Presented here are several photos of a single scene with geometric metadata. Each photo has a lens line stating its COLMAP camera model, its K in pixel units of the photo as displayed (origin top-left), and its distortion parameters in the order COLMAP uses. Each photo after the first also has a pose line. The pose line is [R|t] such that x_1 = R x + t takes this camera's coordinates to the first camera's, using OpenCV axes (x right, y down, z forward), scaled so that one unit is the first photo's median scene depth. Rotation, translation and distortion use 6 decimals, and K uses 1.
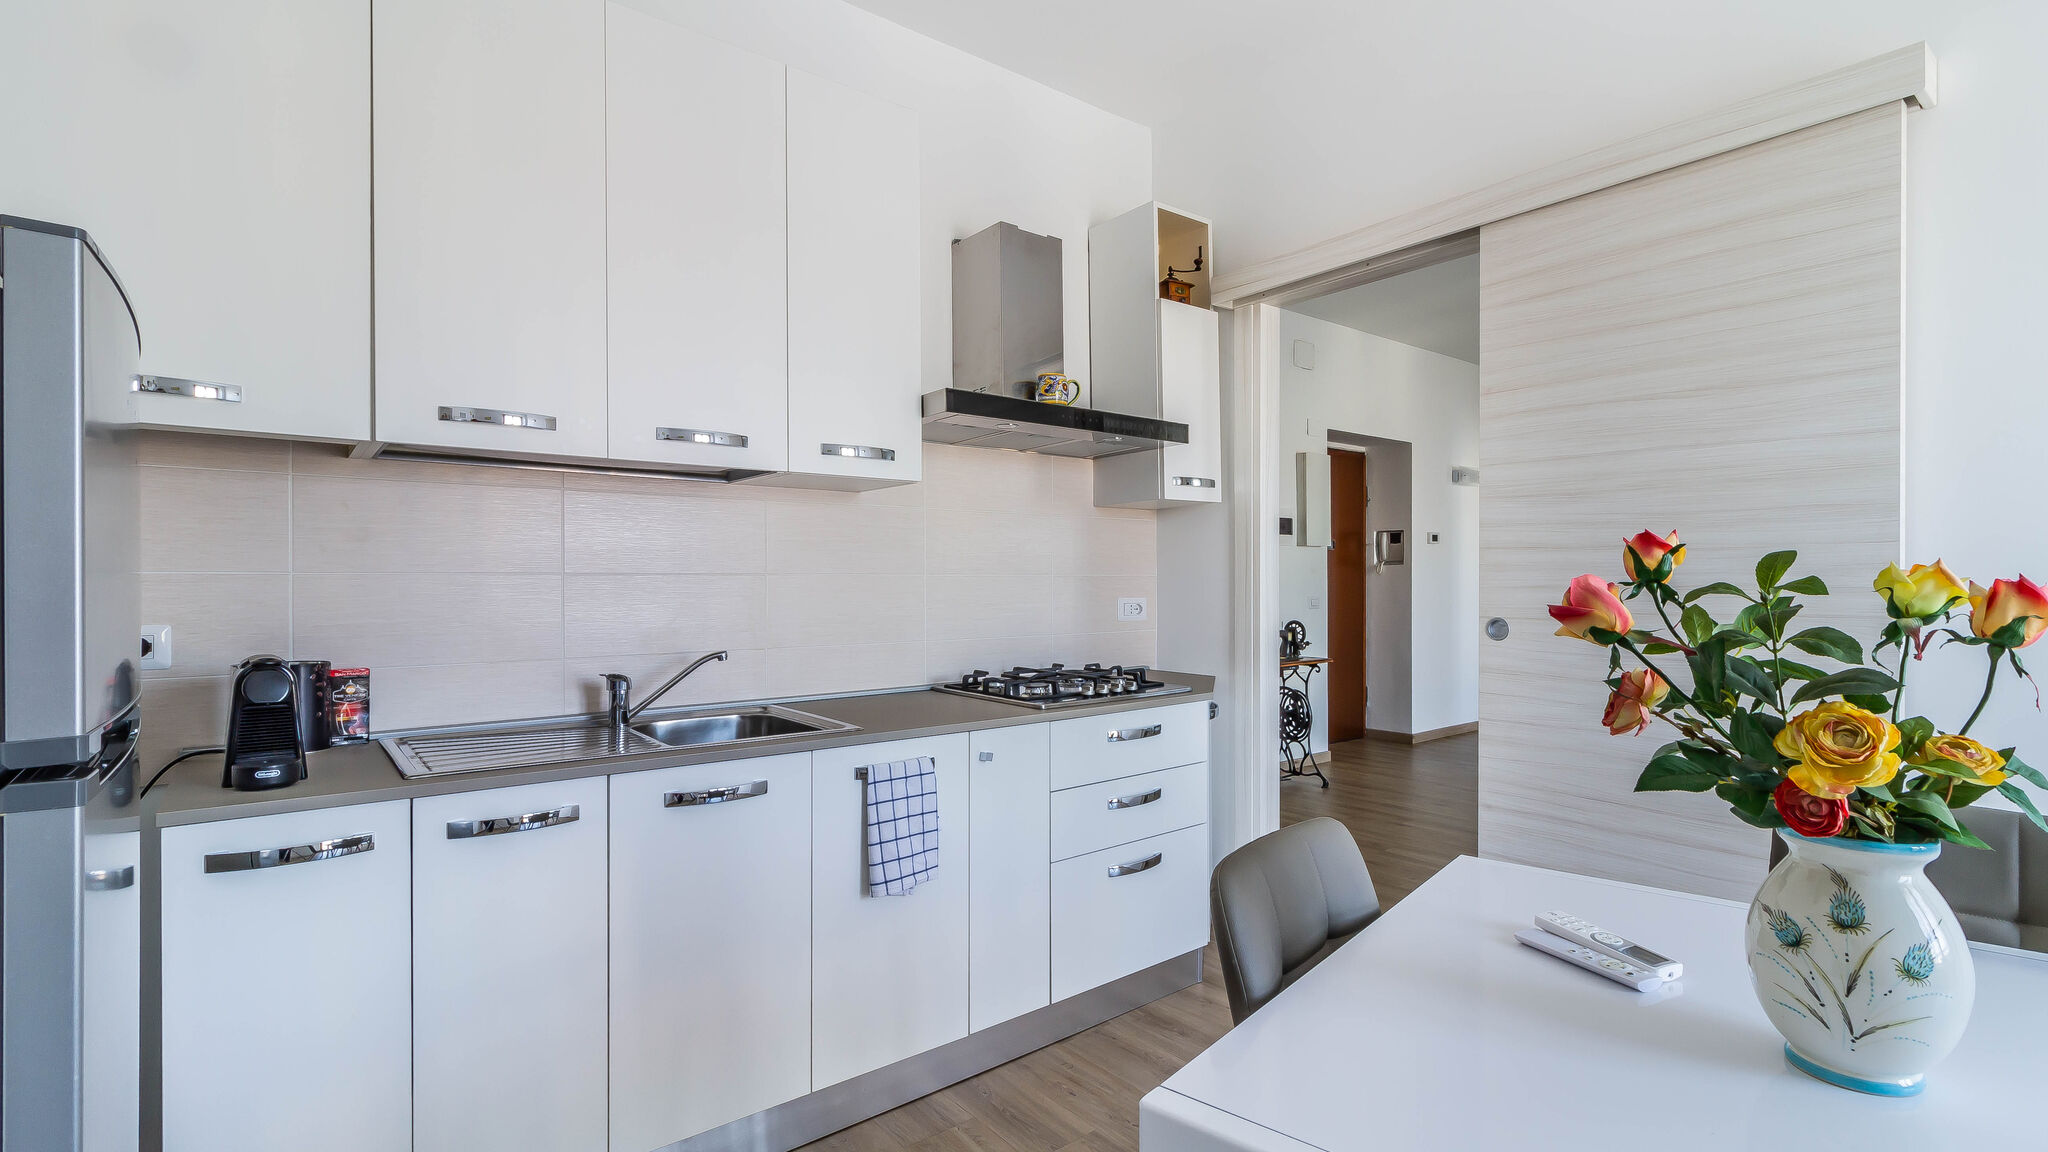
lens RADIAL K [[952.2, 0, 1024.0], [0, 952.2, 576.0], [0, 0, 1]] dist [0.003021, 0.000403]
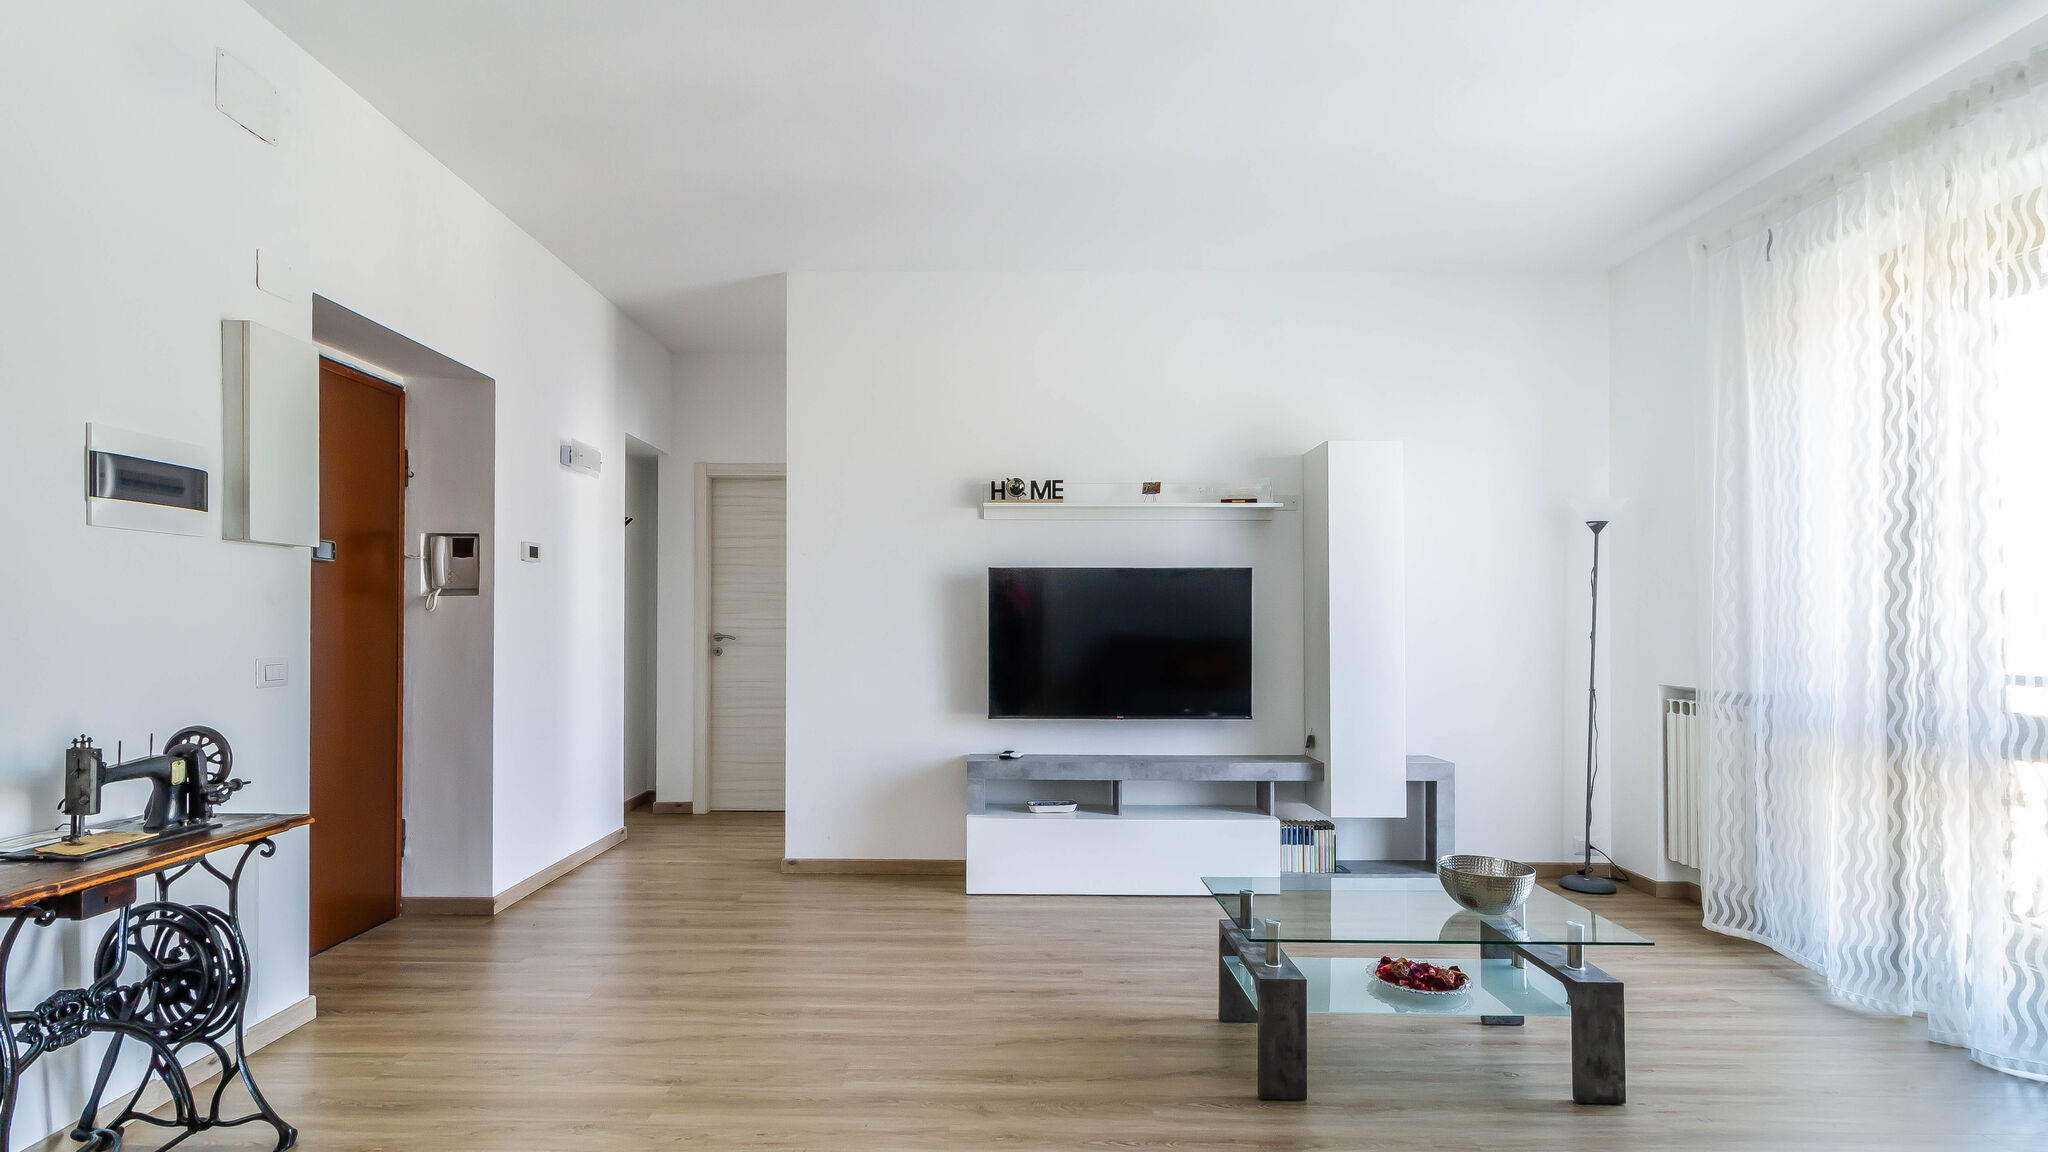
lens RADIAL K [[946.1, 0, 980.2], [0, 946.1, 620.7], [0, 0, 1]] dist [0.001793, 0.000473]
pose [[0.628737, 0.005817, 0.777597, 0.332678], [-0.005479, 0.999980, -0.003050, 0.005931], [-0.777599, -0.002343, 0.628756, 0.923755]]
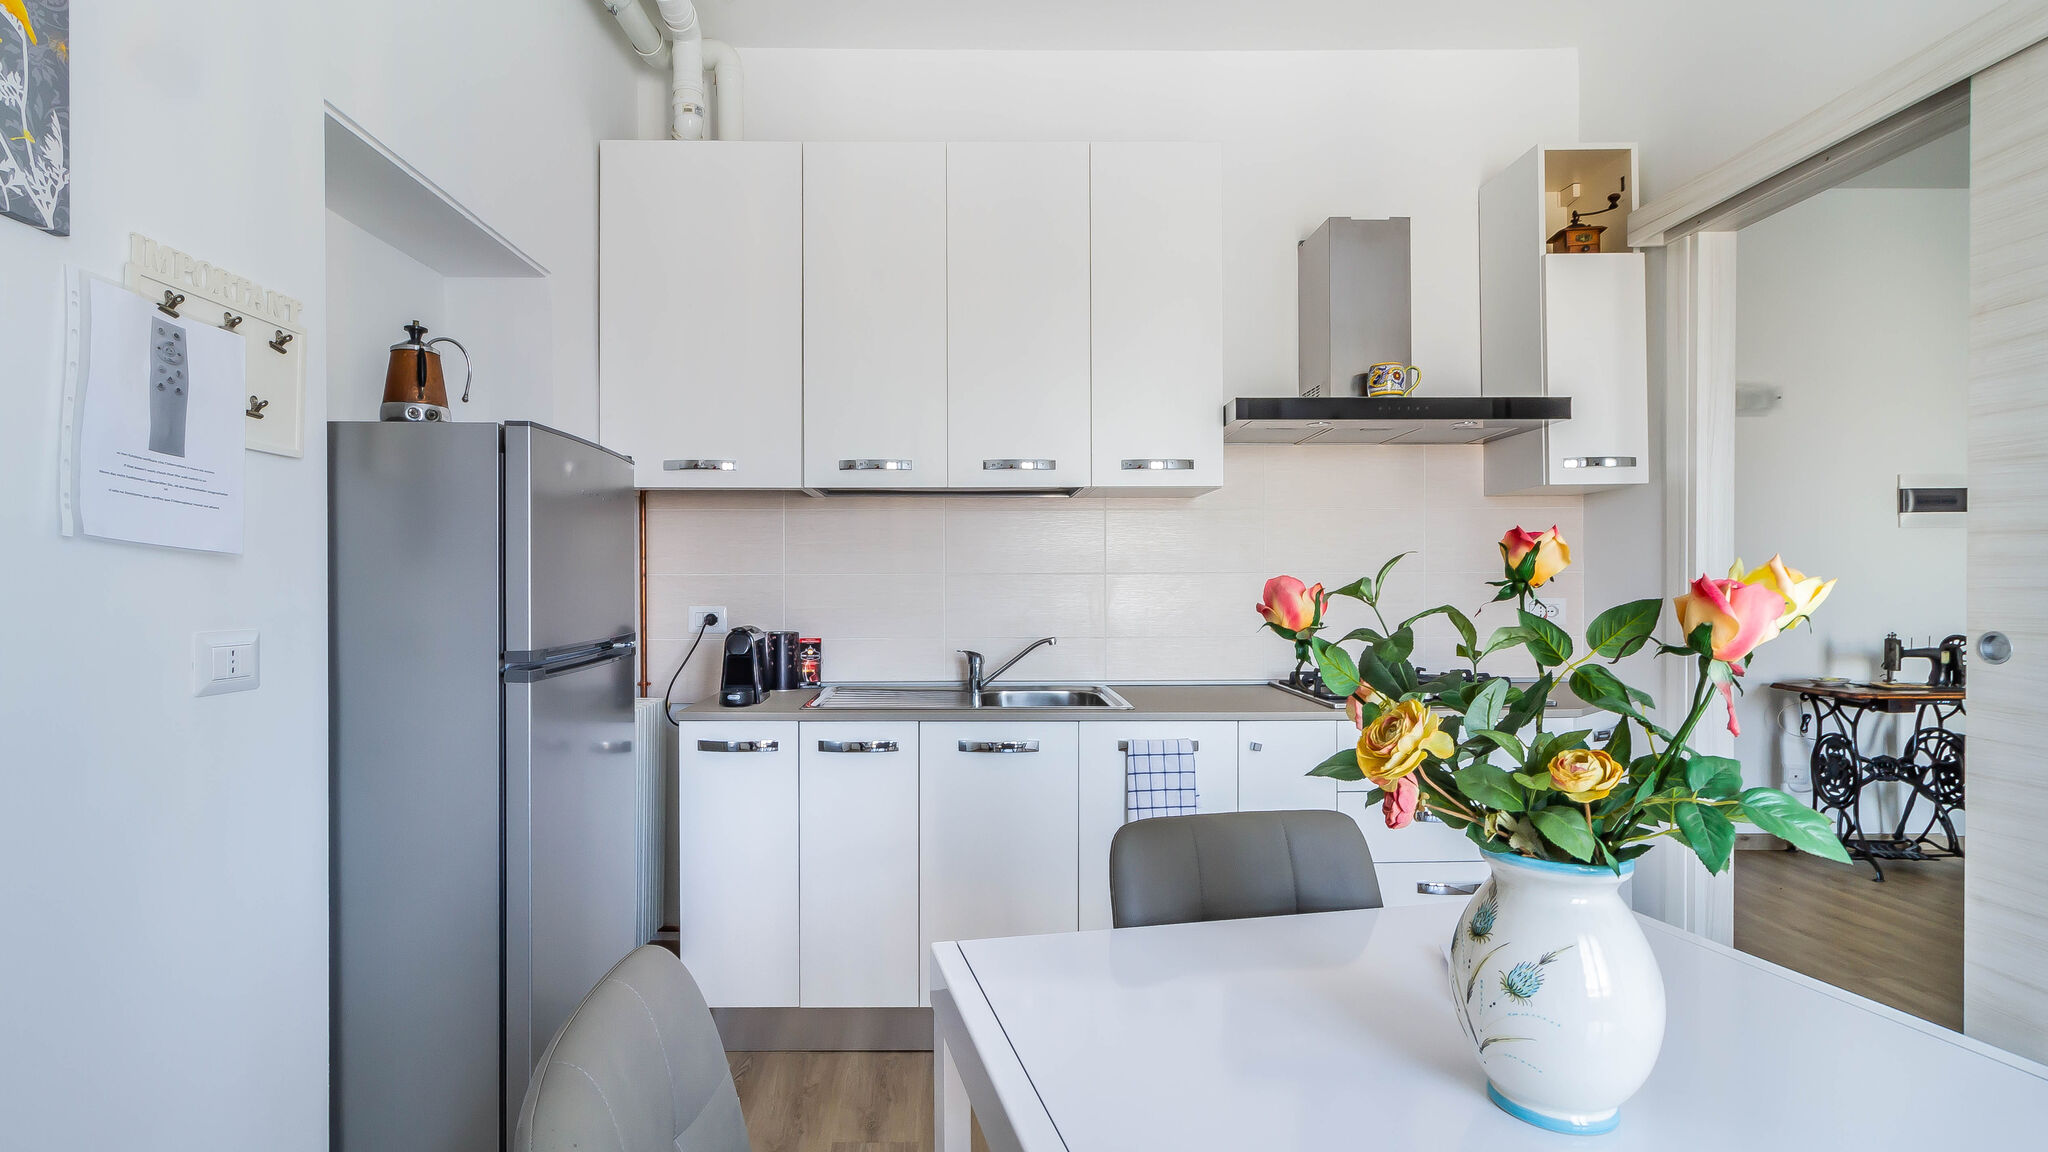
lens RADIAL K [[963.2, 0, 951.5], [0, 963.2, 582.0], [0, 0, 1]] dist [-0.000353, 0.000321]
pose [[0.775845, 0.001082, -0.630923, 0.281151], [0.004395, 0.999965, 0.007120, -0.001160], [0.630909, -0.008297, 0.775813, -0.027639]]
